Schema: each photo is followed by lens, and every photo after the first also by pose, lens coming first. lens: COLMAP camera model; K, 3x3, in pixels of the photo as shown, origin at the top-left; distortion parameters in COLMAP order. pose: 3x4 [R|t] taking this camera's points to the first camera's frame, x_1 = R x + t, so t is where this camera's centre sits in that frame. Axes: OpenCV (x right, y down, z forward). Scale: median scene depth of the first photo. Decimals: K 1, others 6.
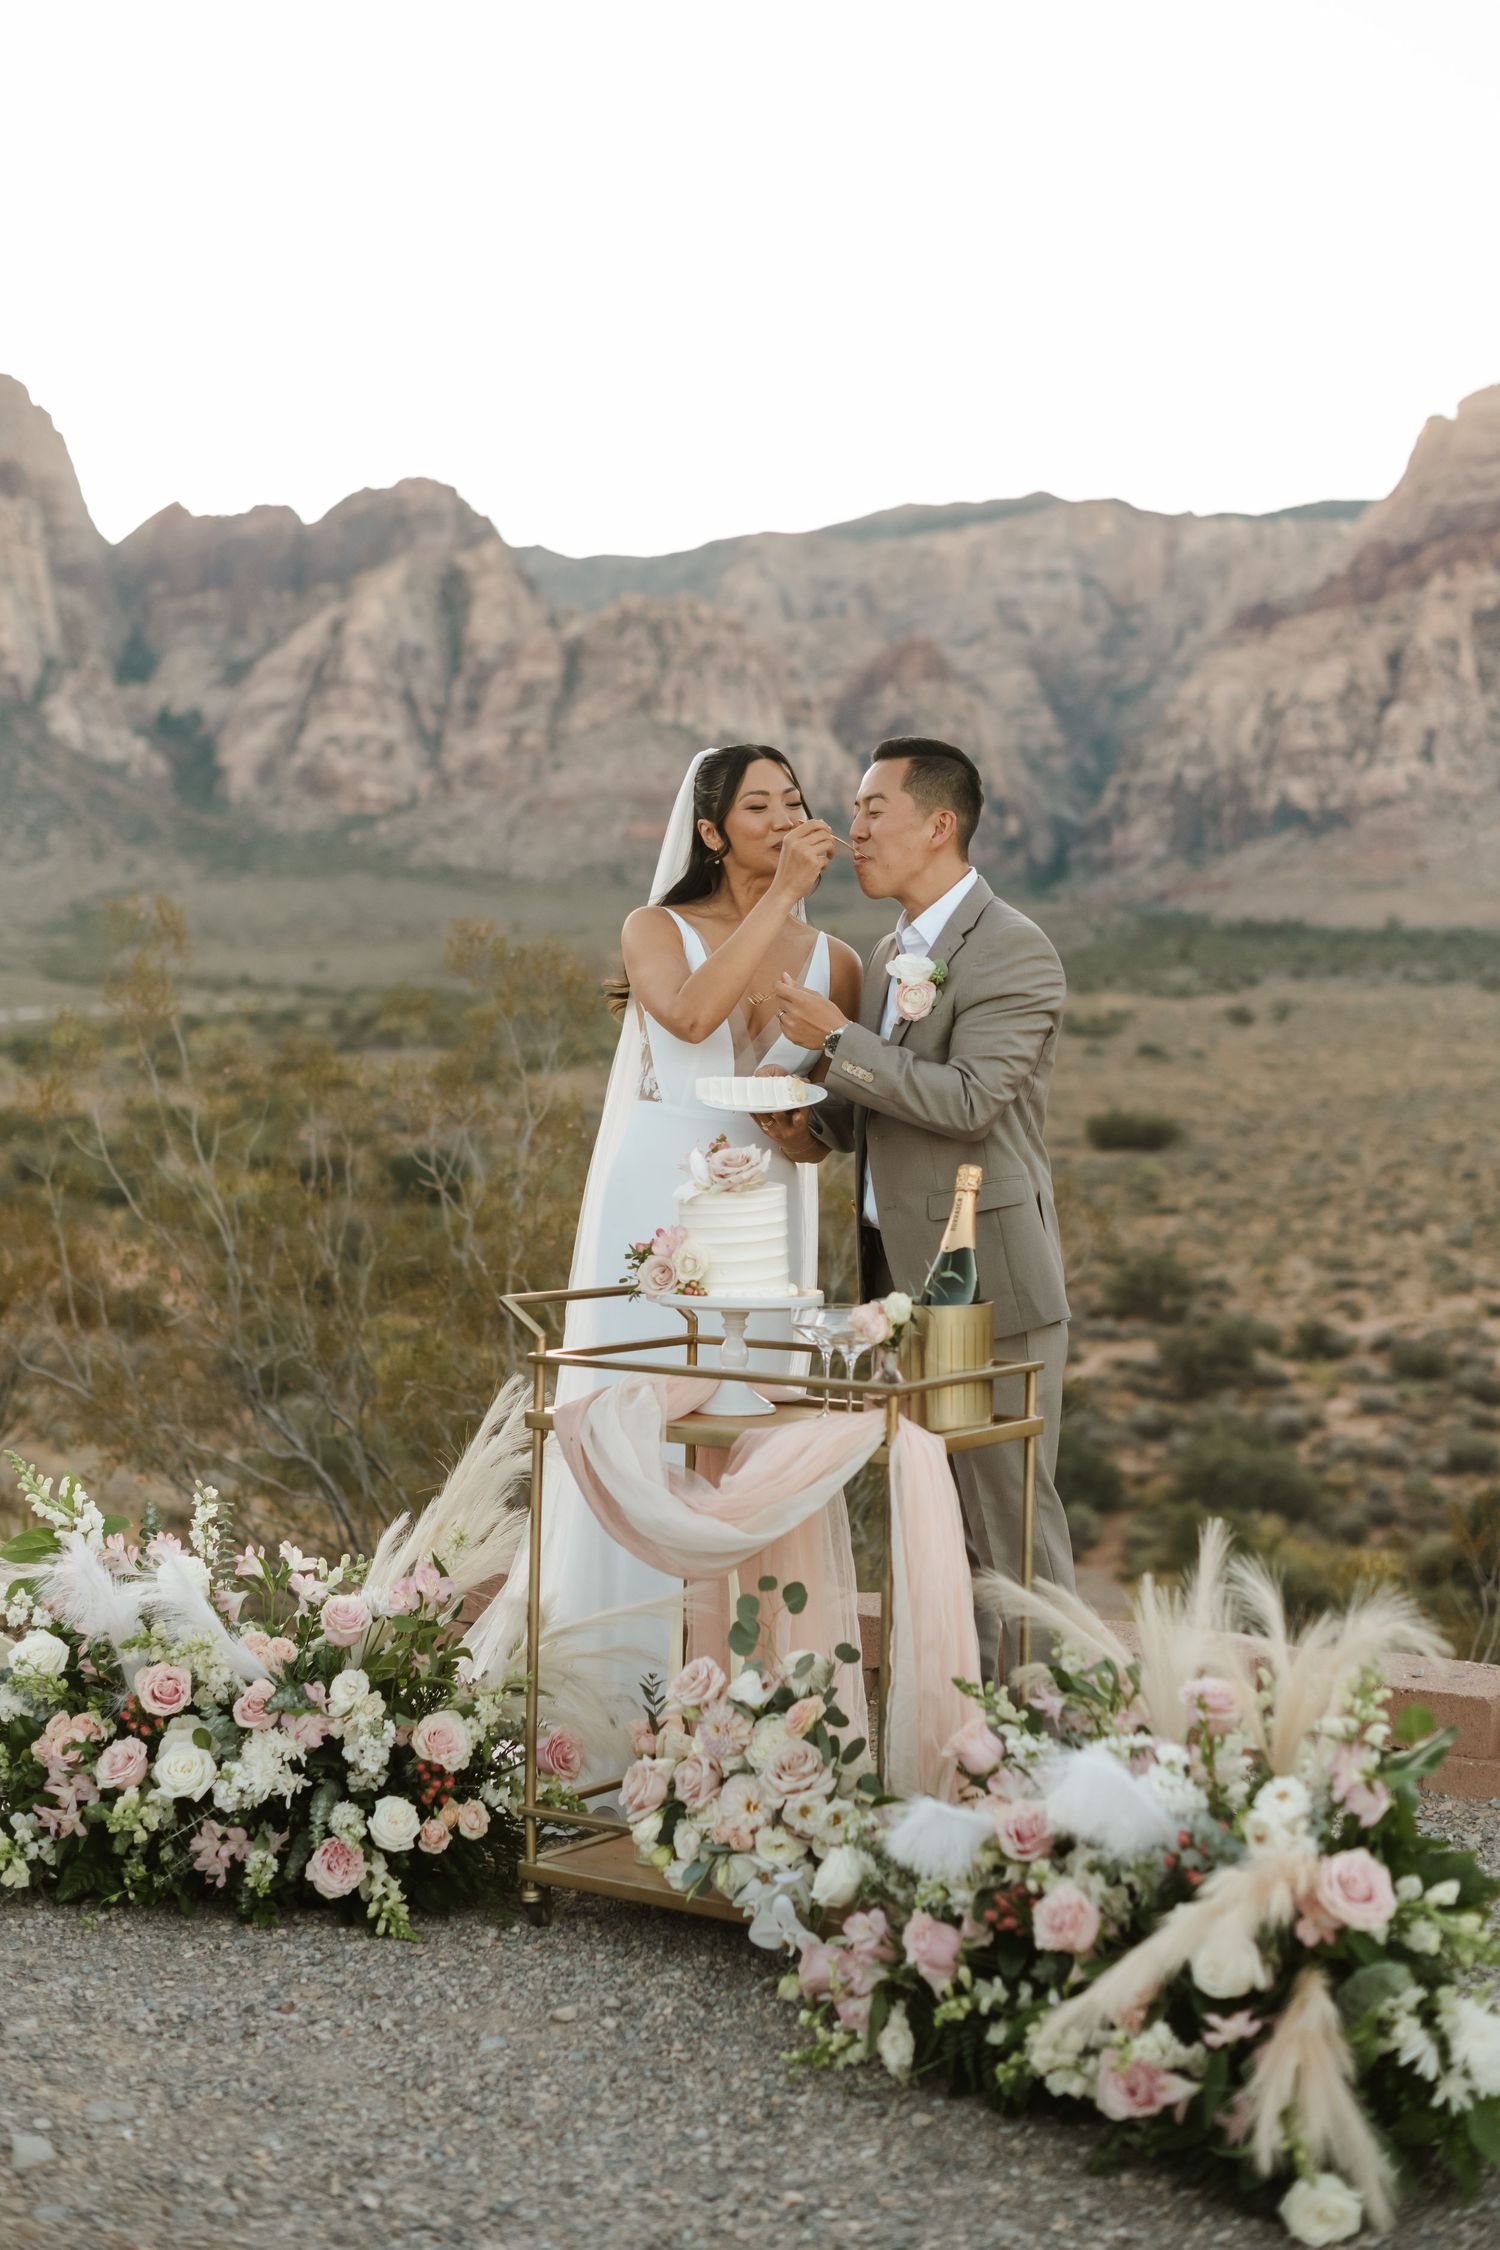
lens RADIAL K [[3270.0, 0, 755.5], [0, 3270.0, 1108.0], [0, 0, 1]] dist [0.006186, 0.000000]
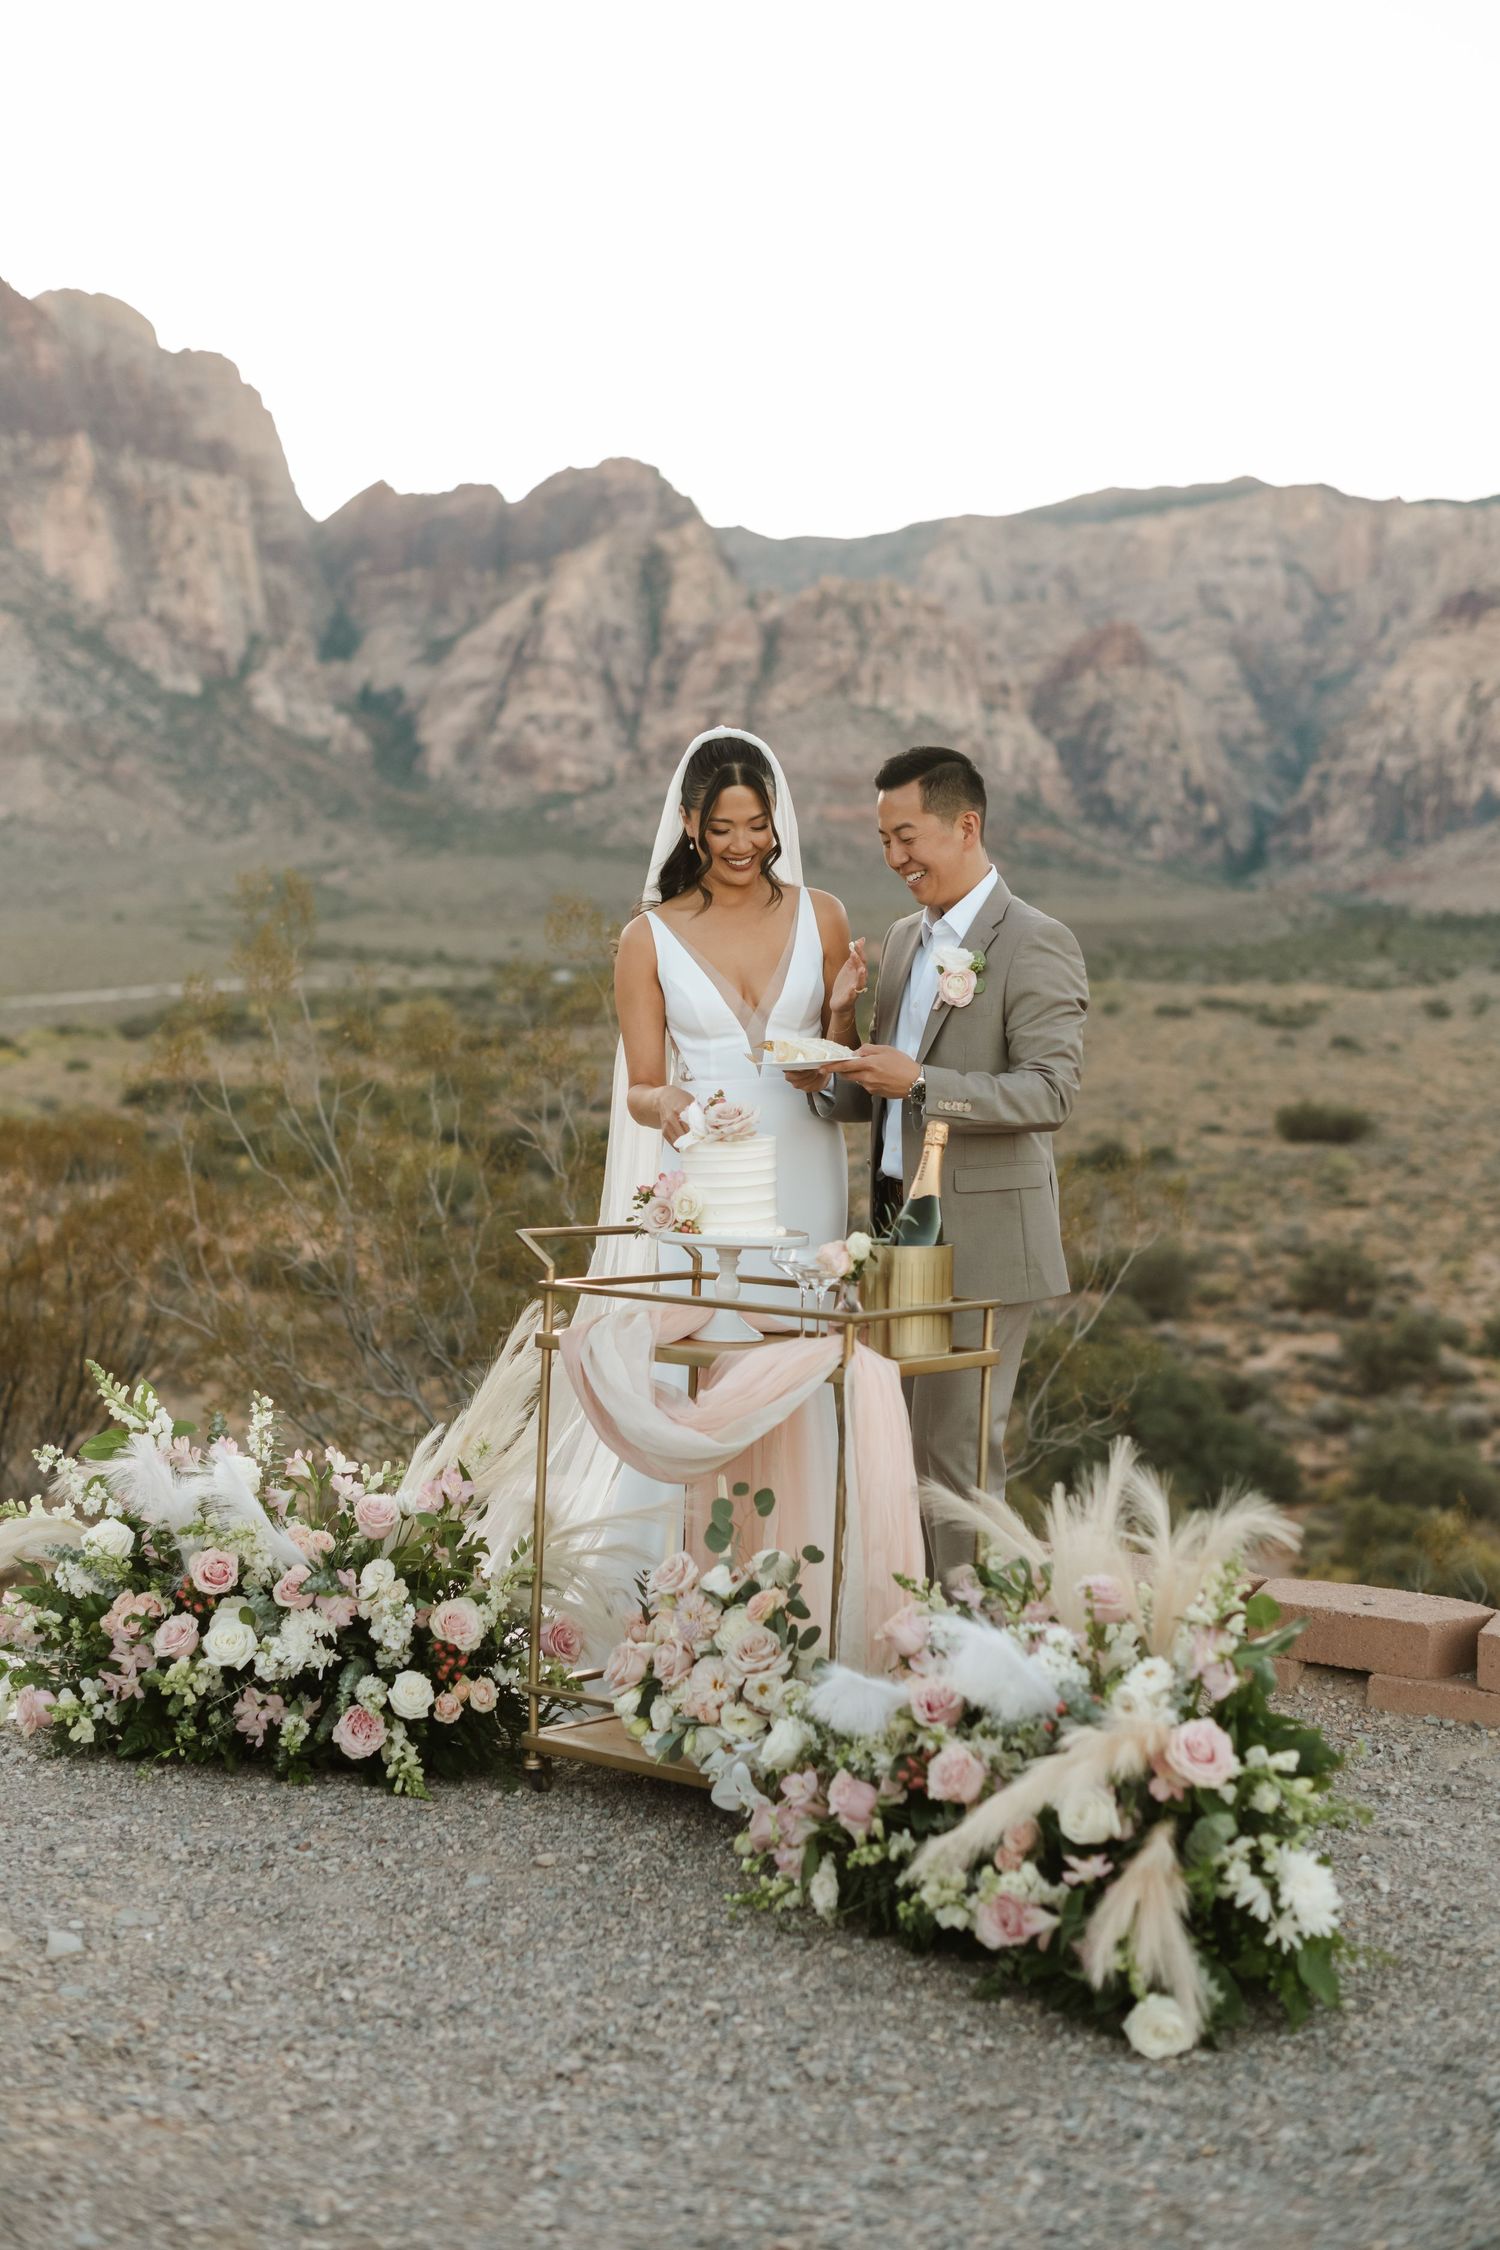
lens RADIAL K [[3270.0, 0, 732.9], [0, 3270.0, 1123.2], [0, 0, 1]] dist [0.006186, 0.000000]
pose [[0.997656, 0.020537, -0.065278, 0.072673], [-0.019887, 0.999746, 0.010590, 0.008075], [0.065479, -0.009267, 0.997811, -0.120513]]
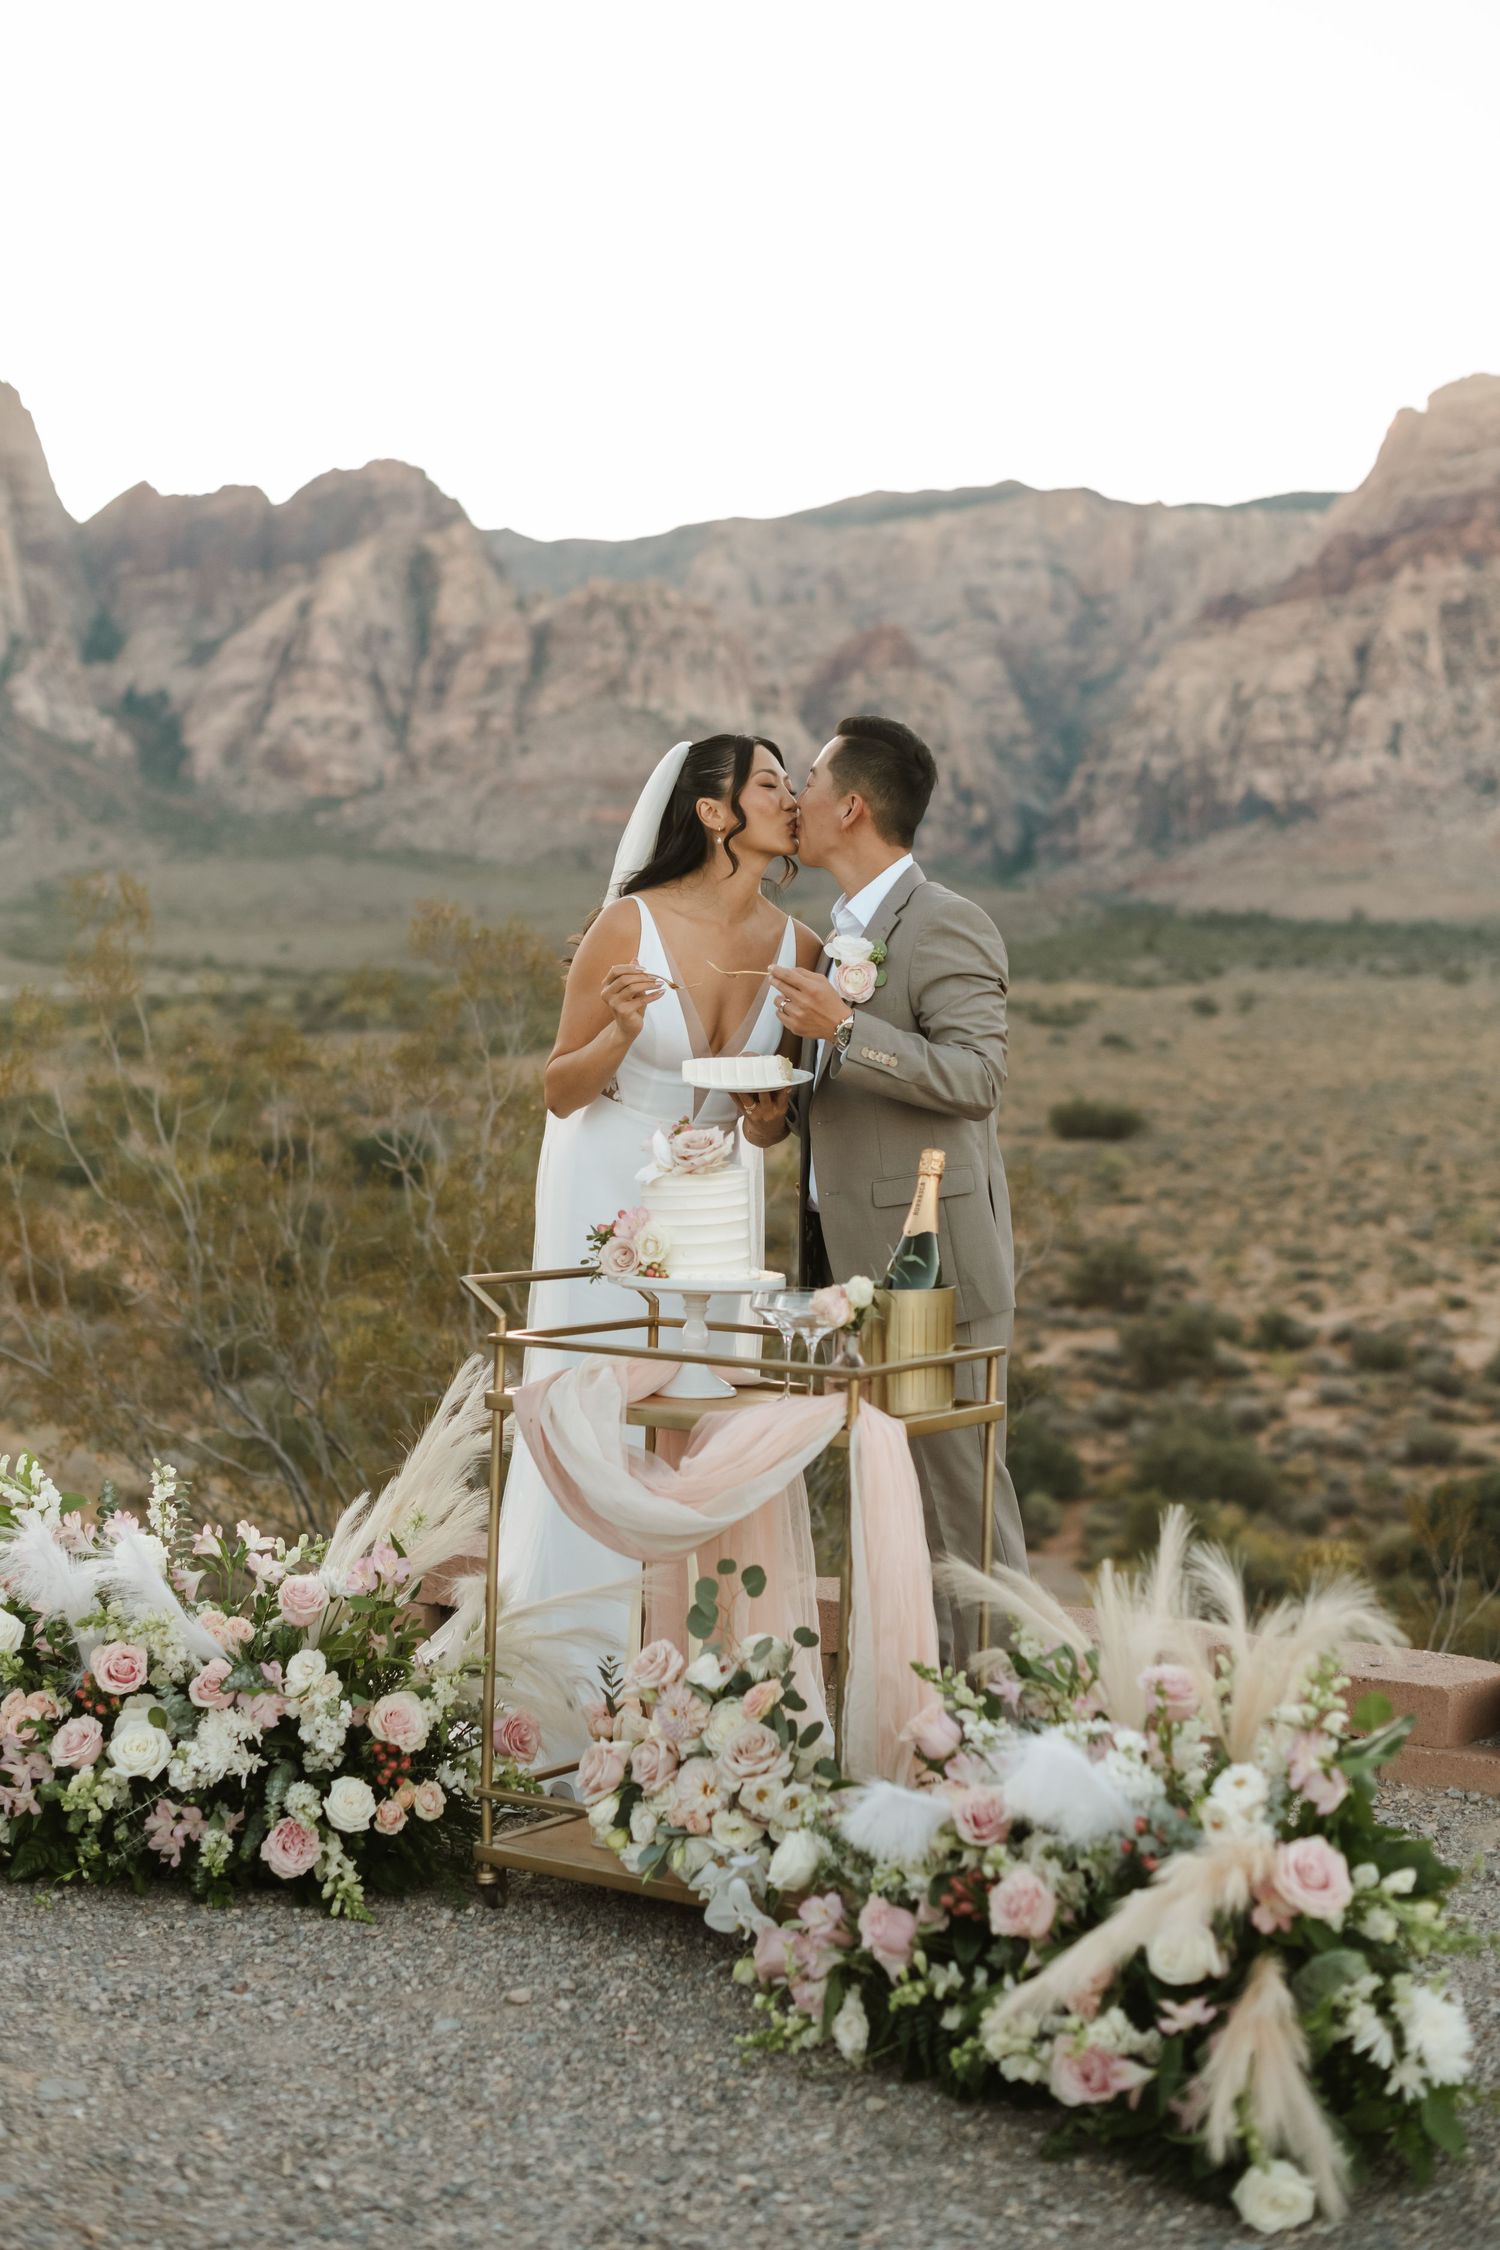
lens RADIAL K [[3270.0, 0, 745.2], [0, 3270.0, 1116.3], [0, 0, 1]] dist [0.006186, 0.000000]
pose [[0.999925, 0.009331, 0.007933, 0.000211], [-0.009384, 0.999933, 0.006729, 0.001261], [-0.007870, -0.006803, 0.999946, 0.003356]]
